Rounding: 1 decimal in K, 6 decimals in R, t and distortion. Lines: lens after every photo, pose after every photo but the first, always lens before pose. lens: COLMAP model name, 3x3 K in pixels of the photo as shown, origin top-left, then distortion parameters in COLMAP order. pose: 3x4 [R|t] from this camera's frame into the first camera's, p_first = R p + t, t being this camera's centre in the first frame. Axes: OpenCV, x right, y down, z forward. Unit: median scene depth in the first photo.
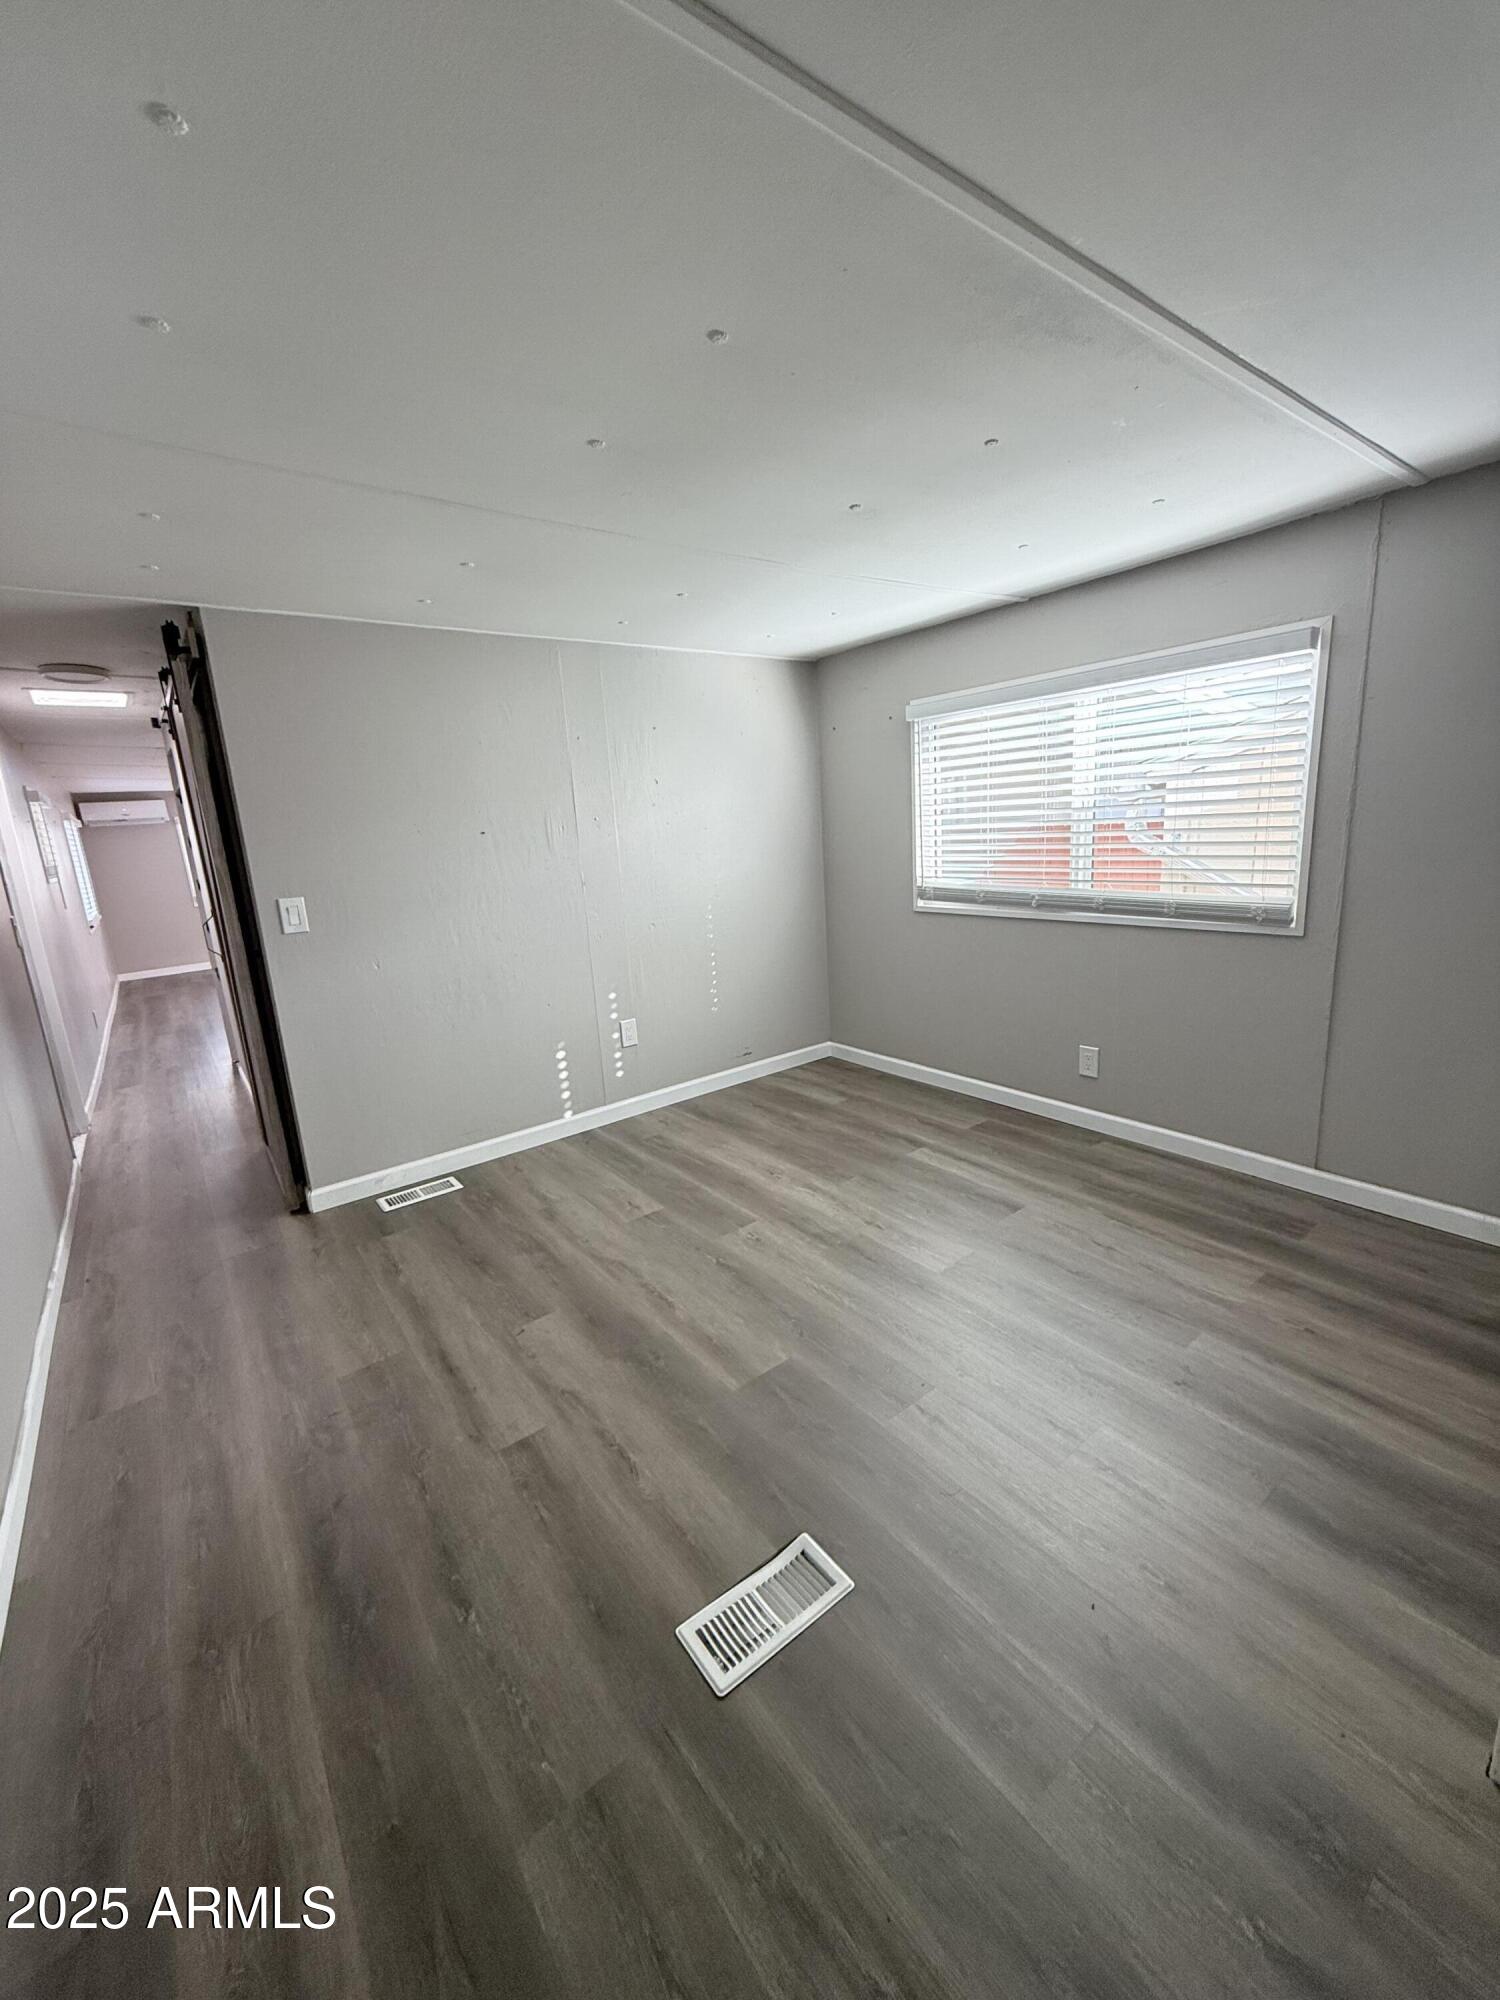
lens RADIAL K [[791.3, 0, 751.7], [0, 791.3, 999.3], [0, 0, 1]] dist [-0.000619, 0.000221]
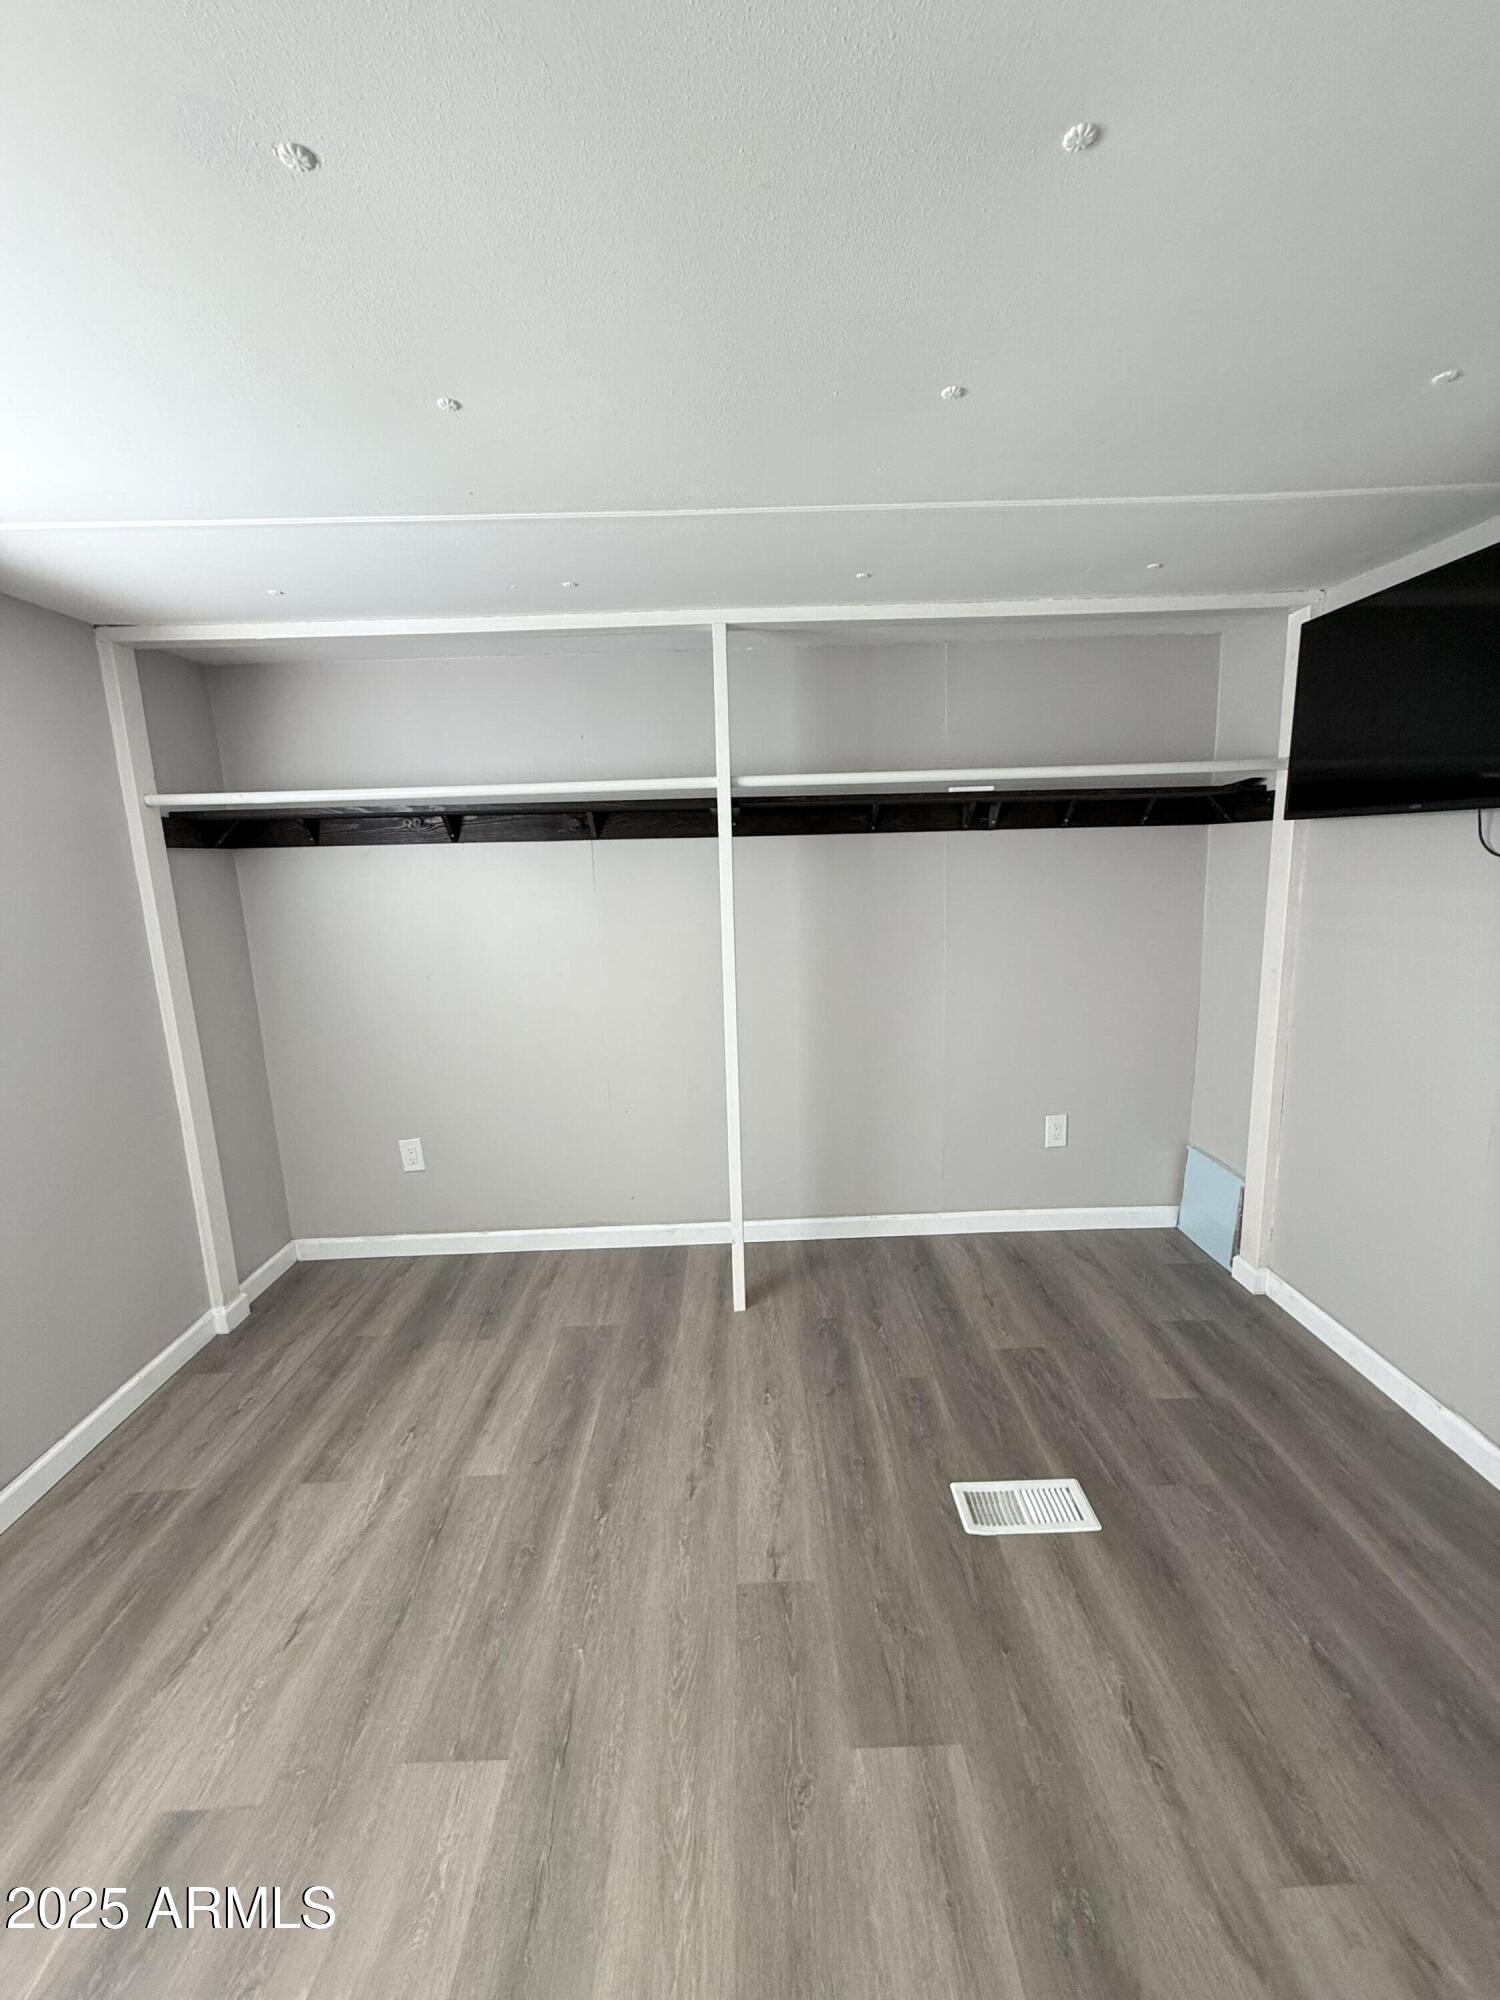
lens RADIAL K [[791.3, 0, 751.7], [0, 791.3, 999.3], [0, 0, 1]] dist [-0.000619, 0.000221]
pose [[-0.800506, -0.022178, 0.598914, -0.183234], [0.210022, 0.925566, 0.314989, -0.235819], [-0.561321, 0.377936, -0.736263, 0.910494]]
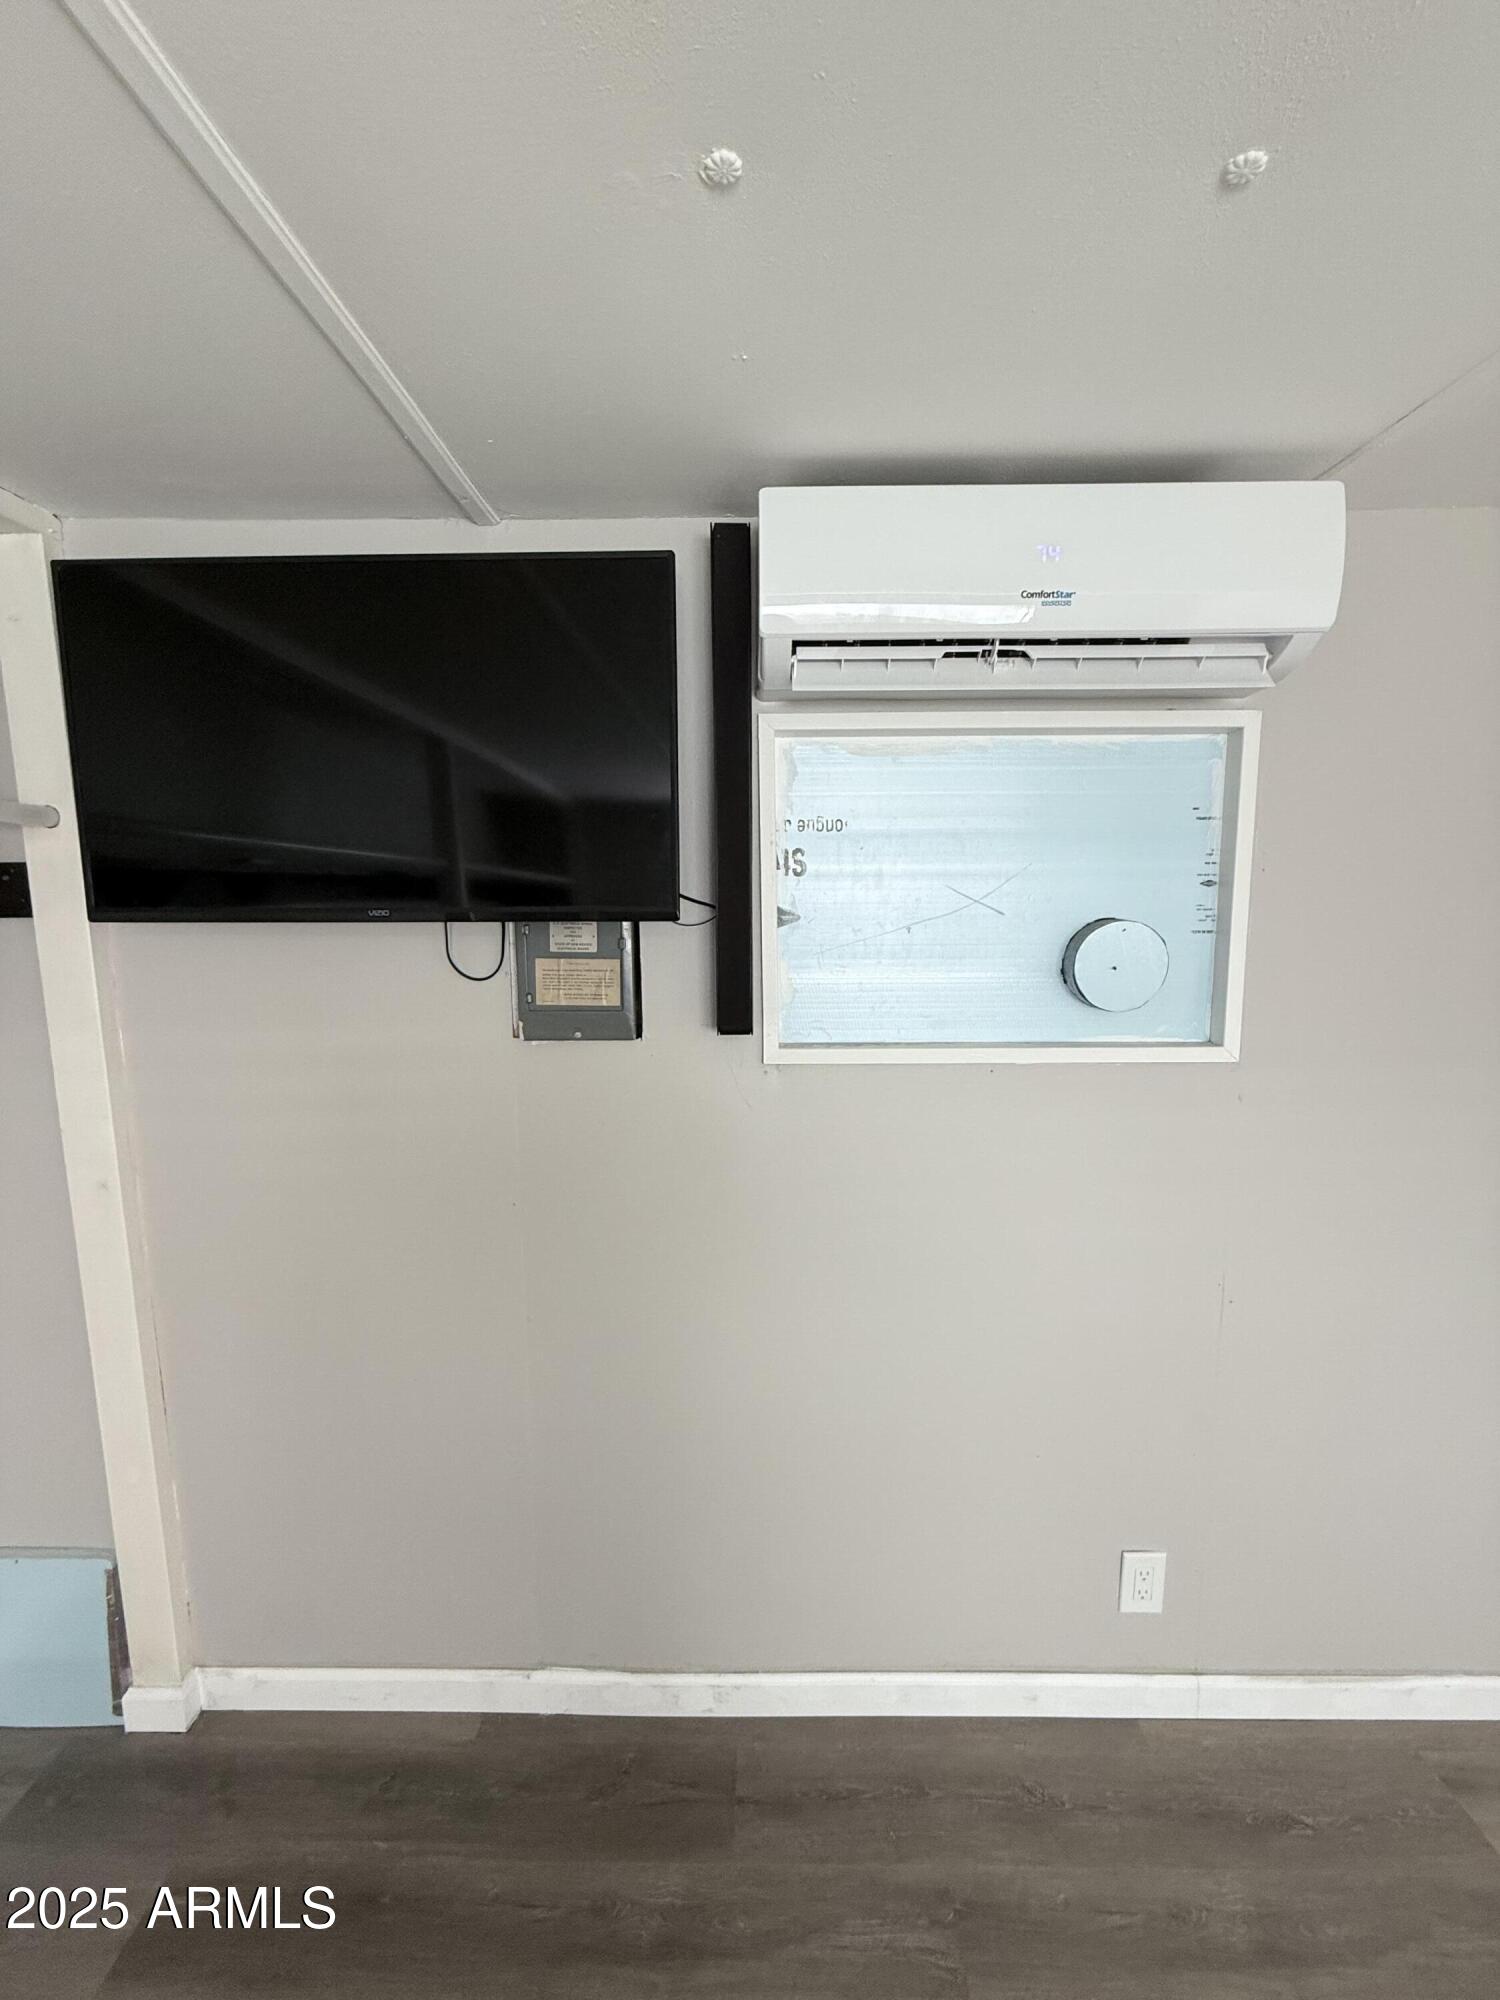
lens RADIAL K [[791.3, 0, 751.7], [0, 791.3, 999.3], [0, 0, 1]] dist [-0.000619, 0.000221]
pose [[-0.616666, 0.163066, -0.770151, -0.016690], [-0.134158, 0.942232, 0.306922, -0.180201], [0.775709, 0.292591, -0.559166, 0.490249]]
